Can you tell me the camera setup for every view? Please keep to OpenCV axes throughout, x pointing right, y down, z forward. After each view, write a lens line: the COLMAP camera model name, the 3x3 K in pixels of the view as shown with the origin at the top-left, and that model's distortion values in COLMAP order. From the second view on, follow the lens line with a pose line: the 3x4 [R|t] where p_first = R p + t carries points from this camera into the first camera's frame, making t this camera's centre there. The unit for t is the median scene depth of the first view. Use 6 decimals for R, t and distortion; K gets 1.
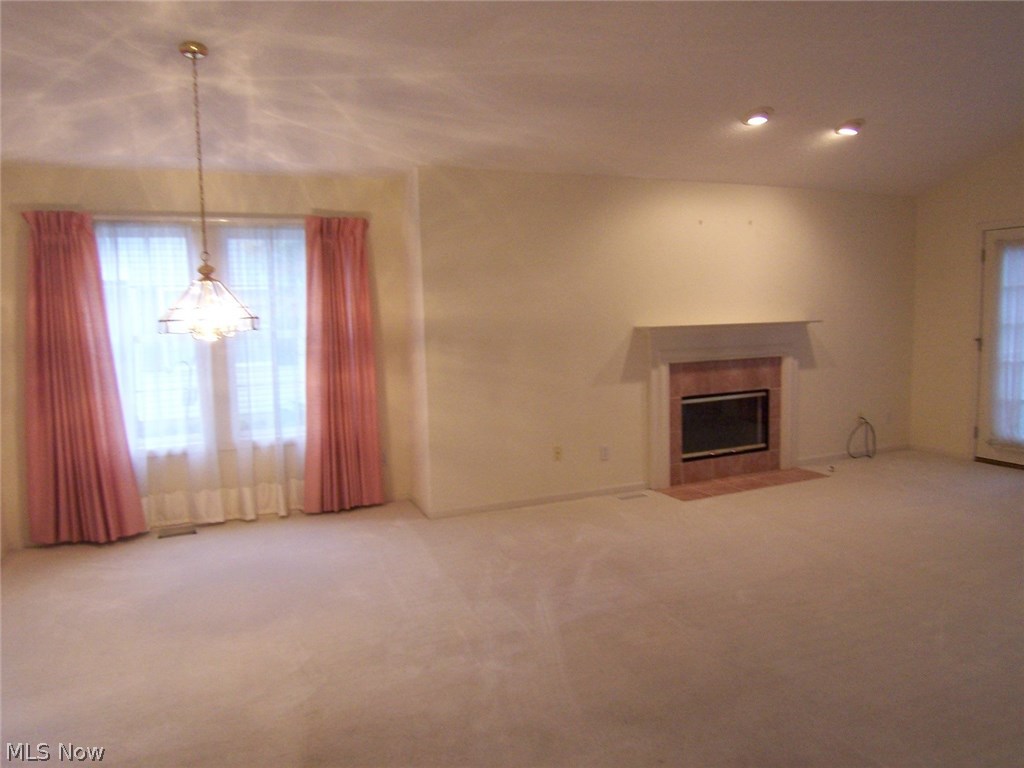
lens RADIAL K [[669.1, 0, 512.0], [0, 669.1, 384.0], [0, 0, 1]] dist [-0.000799, -0.048681]
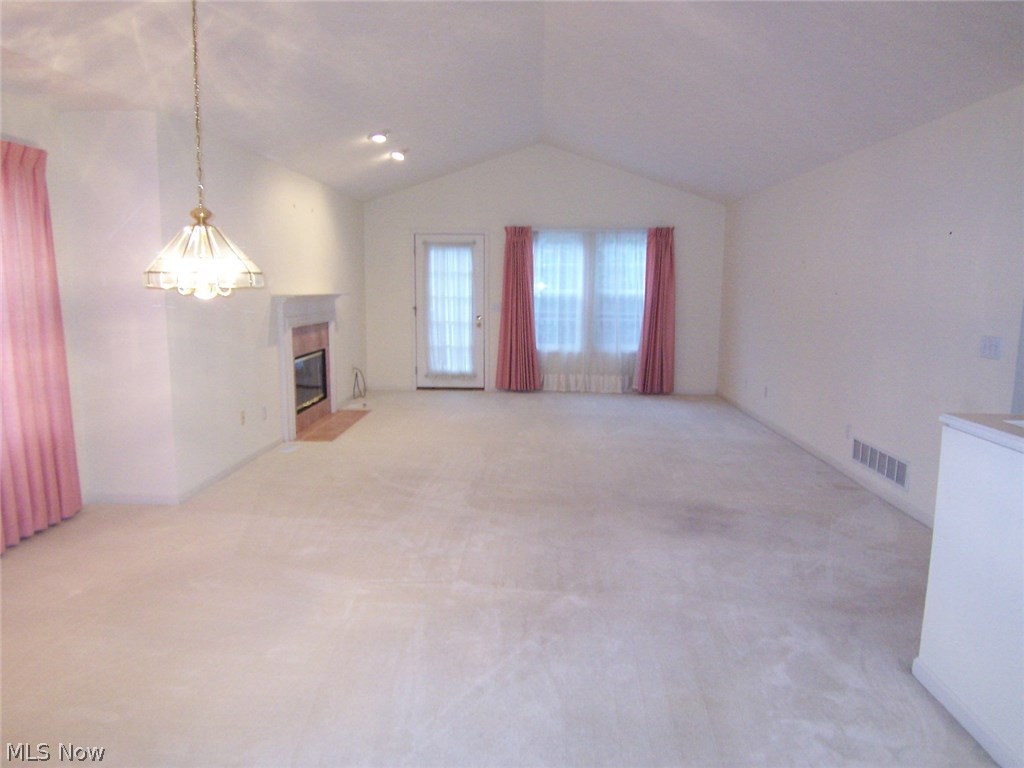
lens RADIAL K [[689.3, 0, 514.1], [0, 689.3, 377.4], [0, 0, 1]] dist [0.000301, -0.054678]
pose [[0.406849, -0.090779, 0.908974, -0.652887], [0.075078, 0.995007, 0.065766, 0.003771], [-0.910405, 0.041487, 0.411633, 0.172835]]
